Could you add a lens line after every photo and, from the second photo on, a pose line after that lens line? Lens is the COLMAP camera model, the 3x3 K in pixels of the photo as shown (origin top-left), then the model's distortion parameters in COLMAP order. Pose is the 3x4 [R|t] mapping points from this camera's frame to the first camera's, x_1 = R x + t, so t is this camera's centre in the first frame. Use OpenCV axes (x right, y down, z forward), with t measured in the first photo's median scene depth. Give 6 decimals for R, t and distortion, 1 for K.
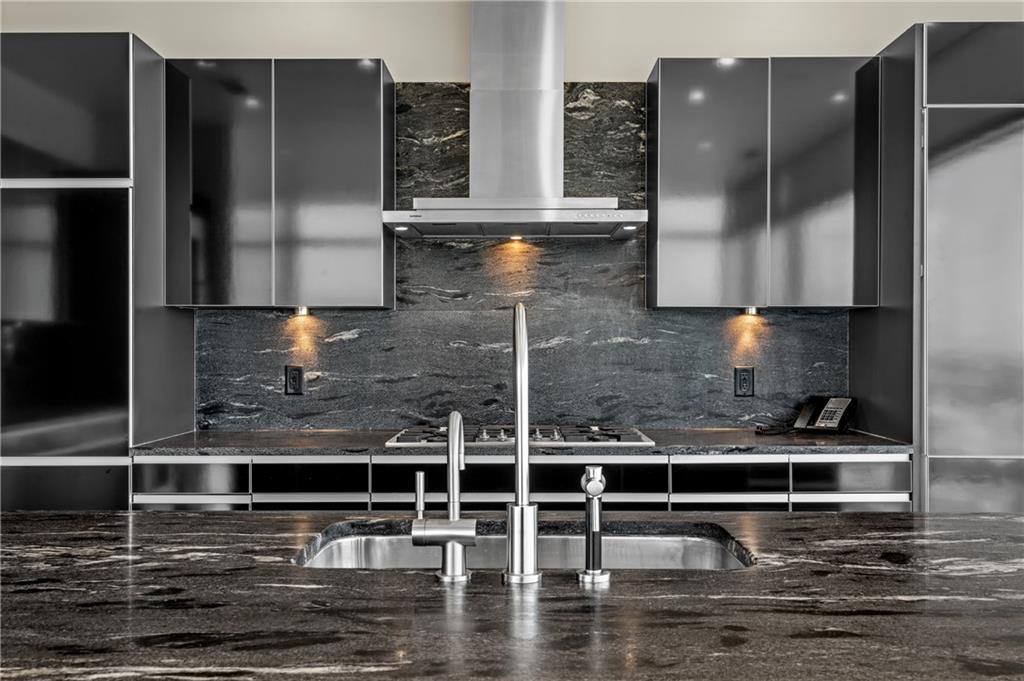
lens RADIAL K [[918.8, 0, 502.5], [0, 918.8, 339.5], [0, 0, 1]] dist [0.011448, -0.023455]
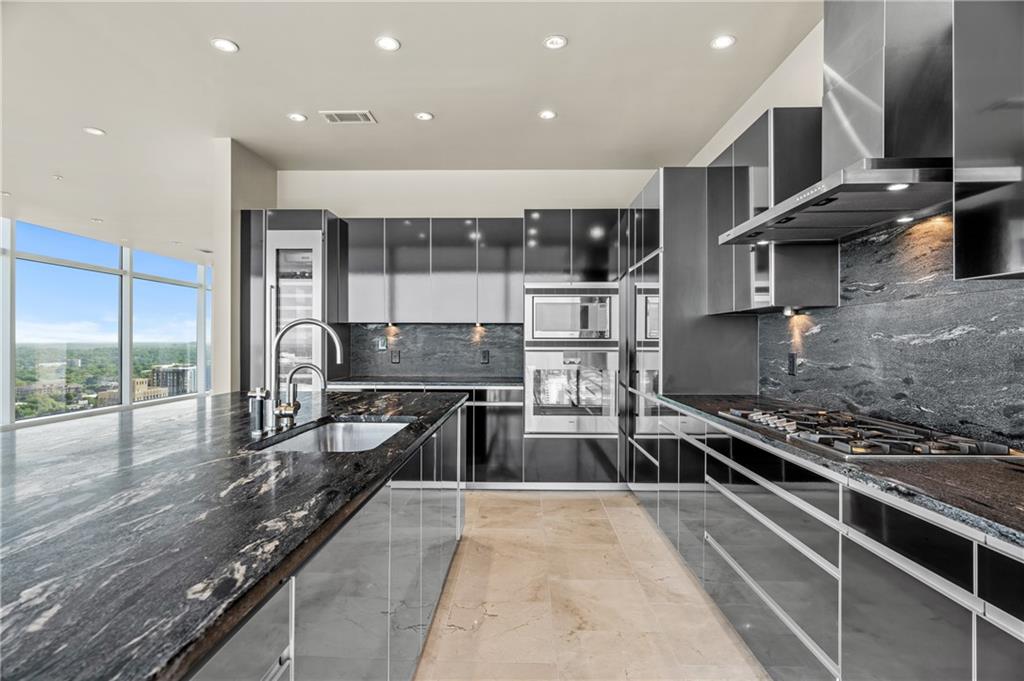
lens RADIAL K [[515.8, 0, 508.8], [0, 515.8, 337.3], [0, 0, 1]] dist [0.000867, 0.002357]
pose [[-0.005211, -0.006654, -0.999964, 0.528326], [0.009476, 0.999933, -0.006703, 0.006384], [0.999942, -0.009511, -0.005147, 0.597561]]
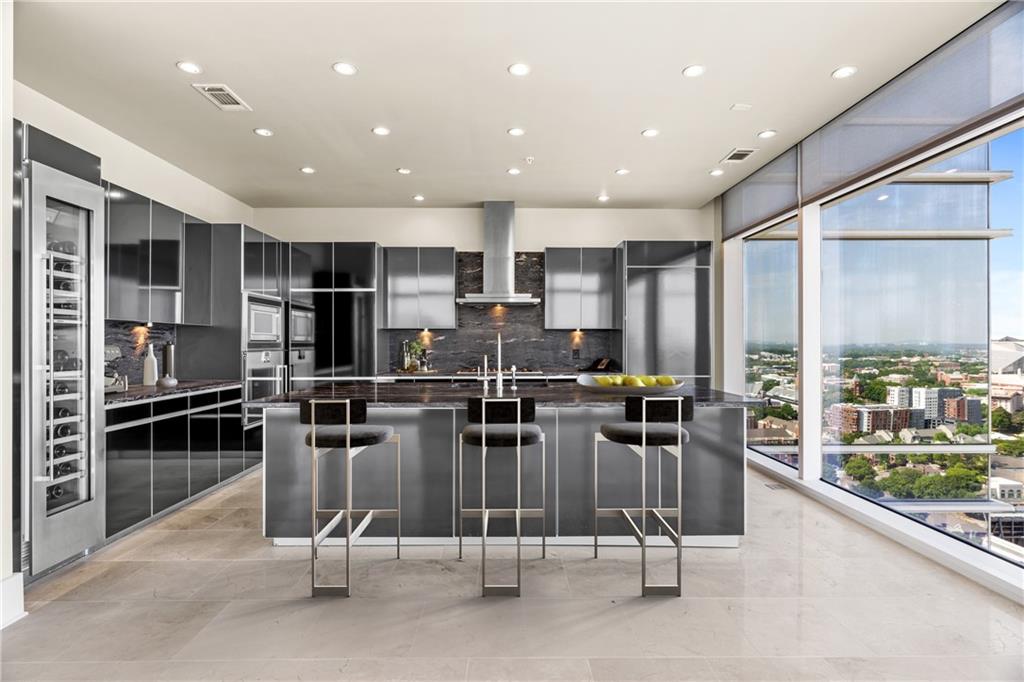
lens RADIAL K [[515.8, 0, 503.7], [0, 515.8, 342.0], [0, 0, 1]] dist [0.000867, 0.002357]
pose [[0.999822, -0.000786, 0.018835, -0.000728], [0.000642, 0.999970, 0.007659, -0.004501], [-0.018840, -0.007645, 0.999793, -0.652835]]
